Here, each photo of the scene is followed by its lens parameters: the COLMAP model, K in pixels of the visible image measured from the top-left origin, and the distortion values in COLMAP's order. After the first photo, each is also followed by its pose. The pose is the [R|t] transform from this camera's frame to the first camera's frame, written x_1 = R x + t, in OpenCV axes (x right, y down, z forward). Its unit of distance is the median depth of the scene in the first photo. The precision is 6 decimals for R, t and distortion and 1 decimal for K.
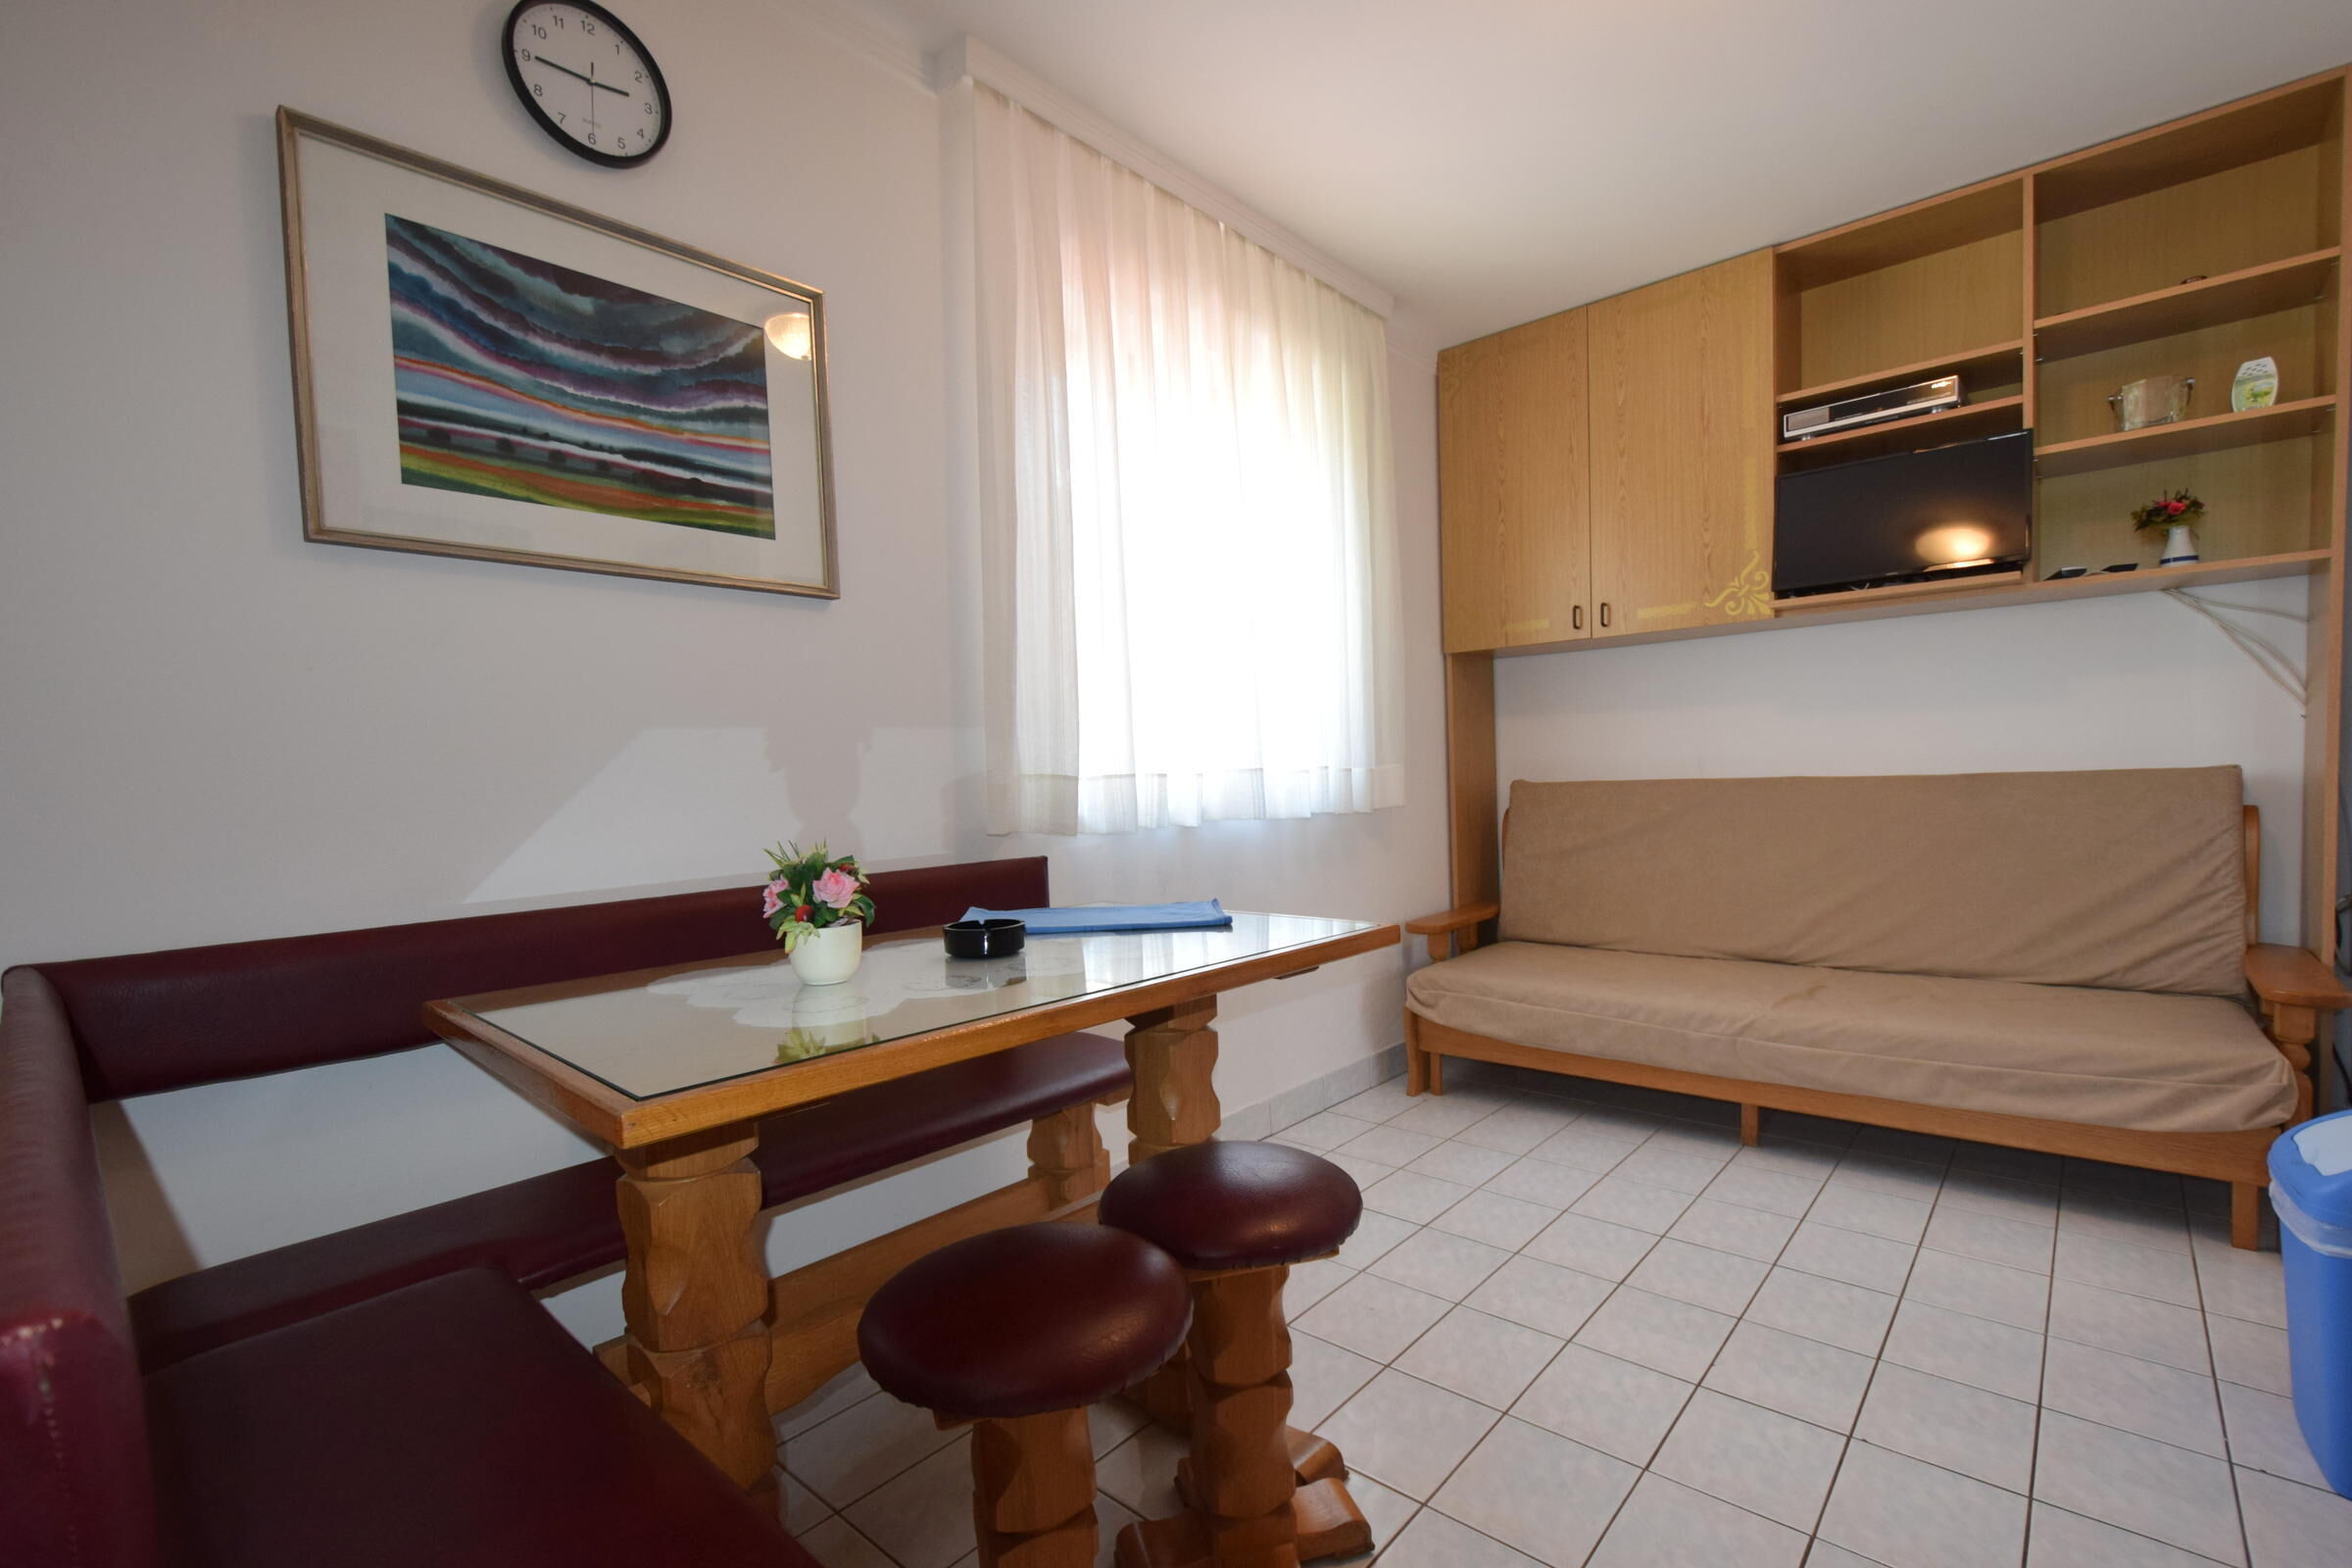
lens RADIAL K [[1020.9, 0, 1176.5], [0, 1020.9, 818.8], [0, 0, 1]] dist [0.001128, -0.007111]
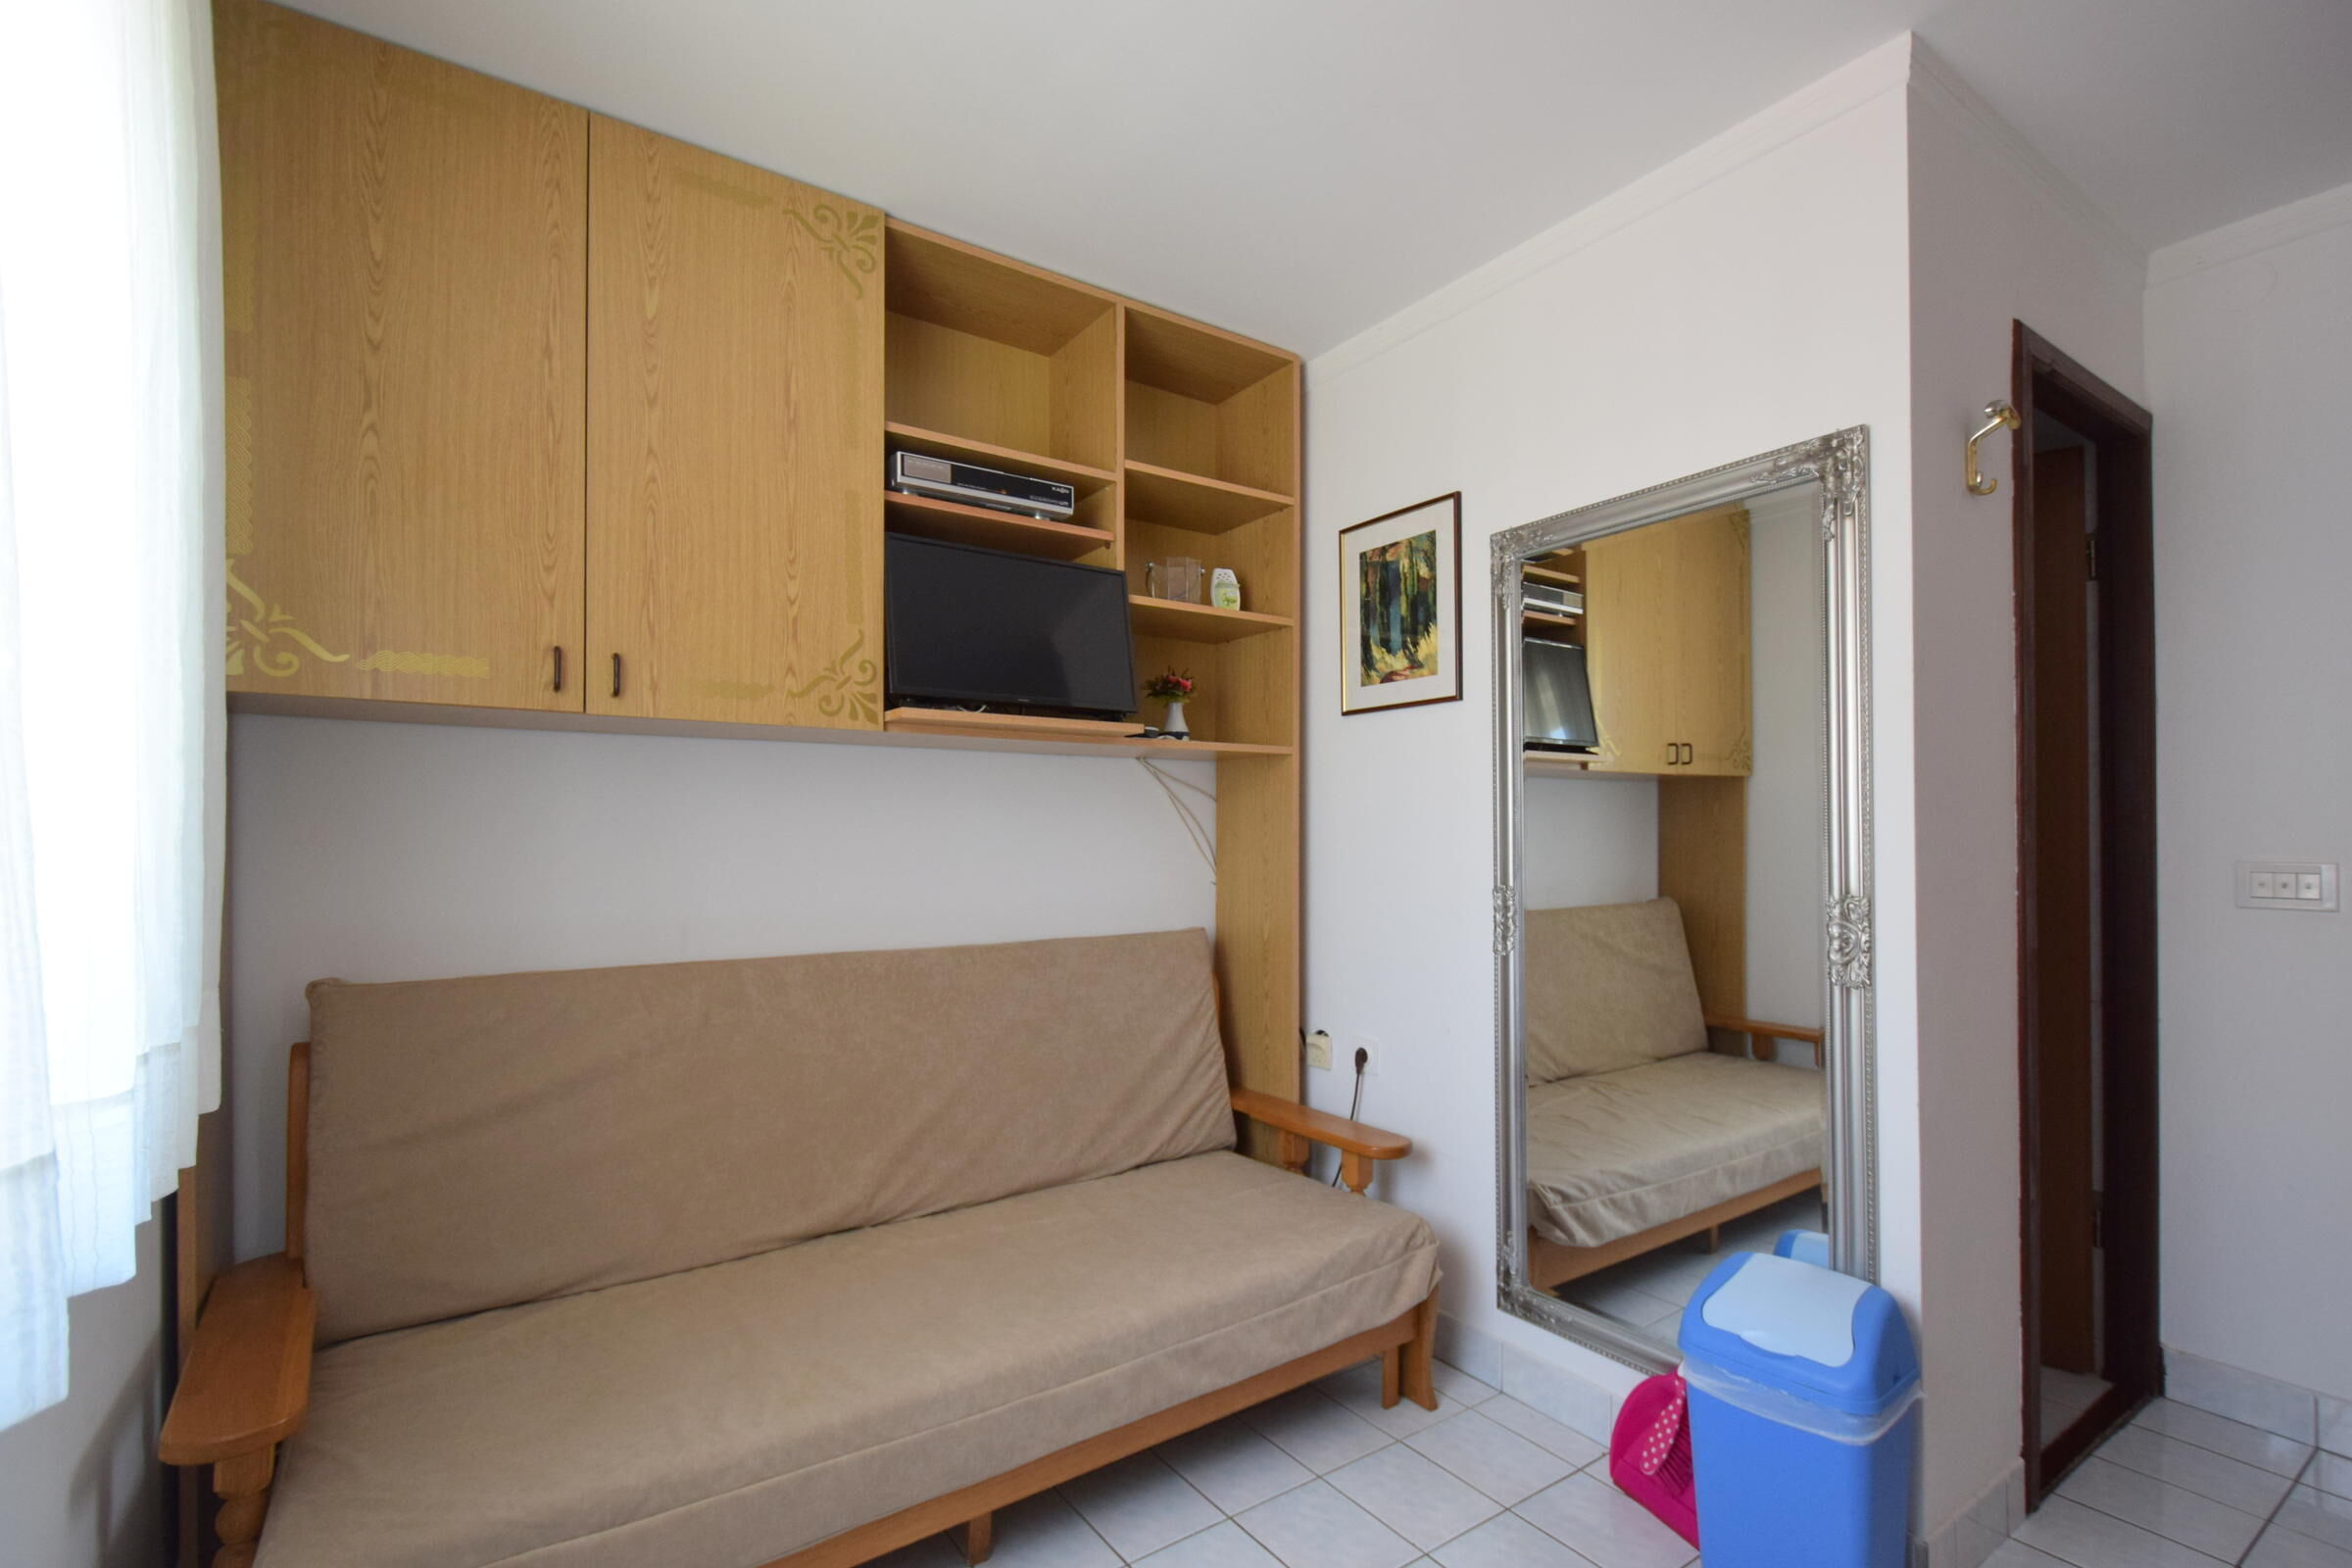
lens RADIAL K [[1074.2, 0, 1181.7], [0, 1074.2, 813.5], [0, 0, 1]] dist [0.001173, 0.000268]
pose [[0.229930, 0.052945, 0.971766, -0.082251], [0.033285, 0.997507, -0.062223, -0.097965], [-0.972638, 0.046653, 0.227594, 0.706630]]
